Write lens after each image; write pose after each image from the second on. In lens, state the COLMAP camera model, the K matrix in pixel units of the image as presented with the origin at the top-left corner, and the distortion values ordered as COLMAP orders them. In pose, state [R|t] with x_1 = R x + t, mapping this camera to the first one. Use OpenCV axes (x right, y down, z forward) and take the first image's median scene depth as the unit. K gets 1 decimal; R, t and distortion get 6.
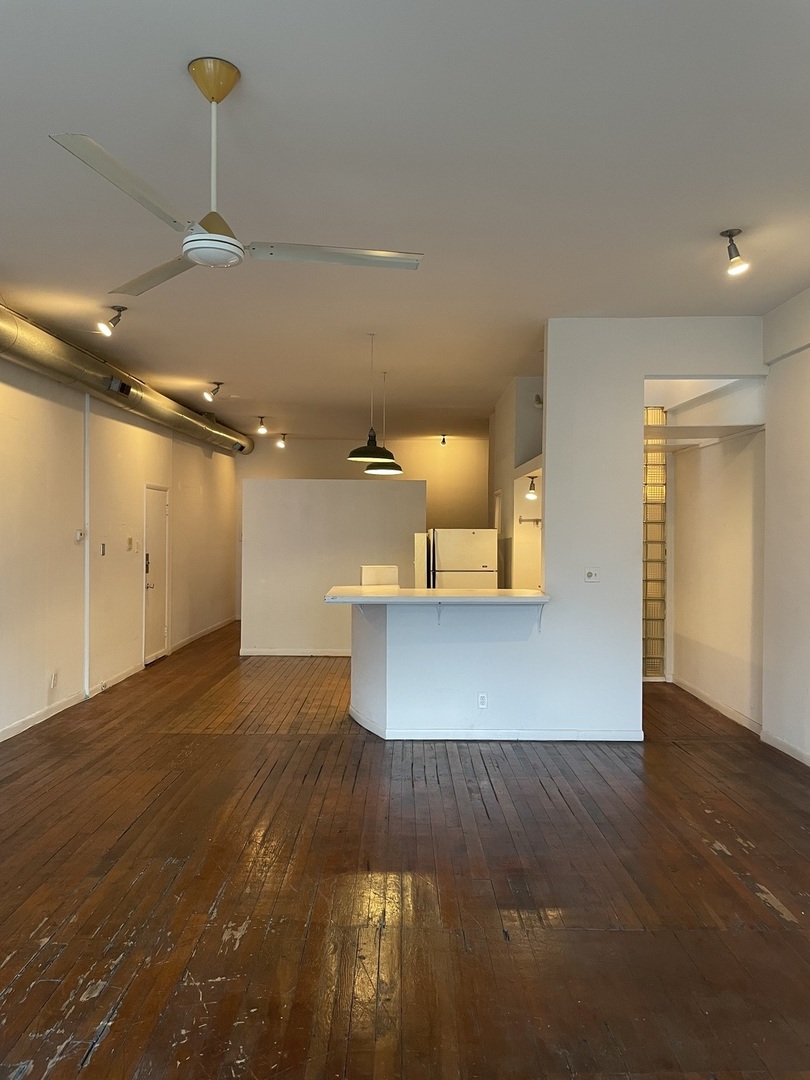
lens RADIAL K [[816.2, 0, 404.0], [0, 816.2, 537.0], [0, 0, 1]] dist [0.075620, -0.095362]
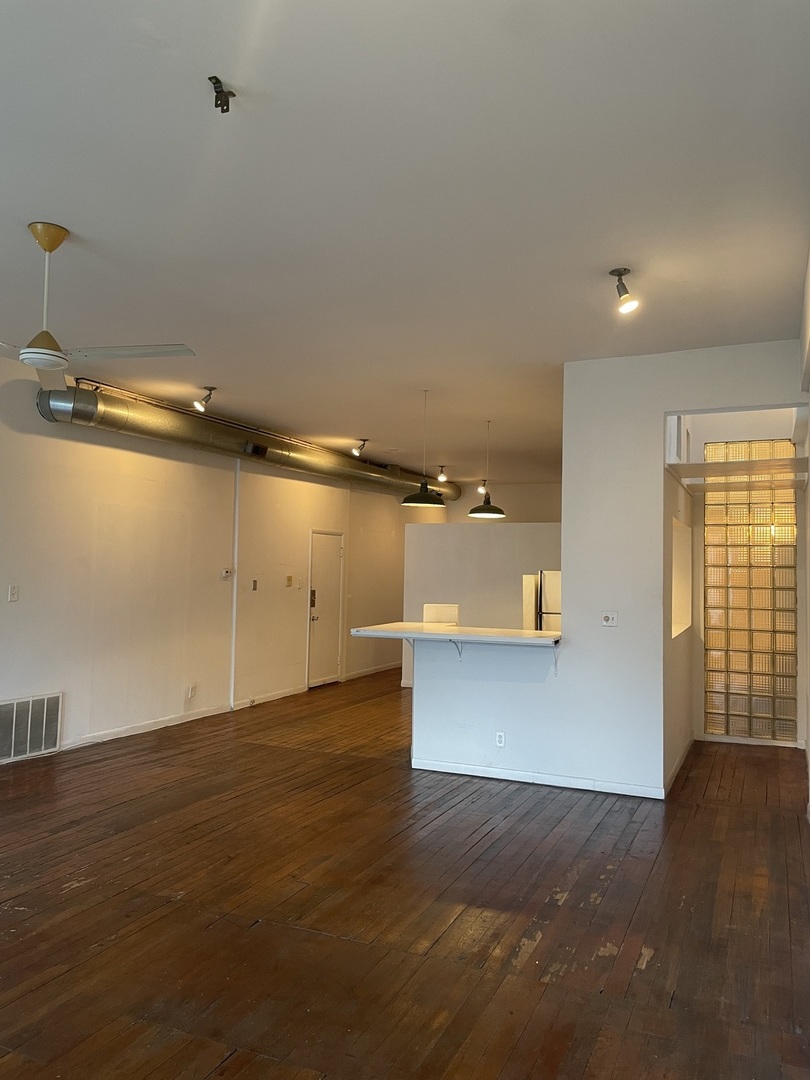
lens RADIAL K [[816.2, 0, 402.4], [0, 816.2, 534.7], [0, 0, 1]] dist [0.075620, -0.095362]
pose [[0.913636, -0.007529, -0.406463, 0.357496], [-0.015247, 0.998490, -0.052767, 0.001549], [0.406247, 0.054407, 0.912142, 0.007374]]
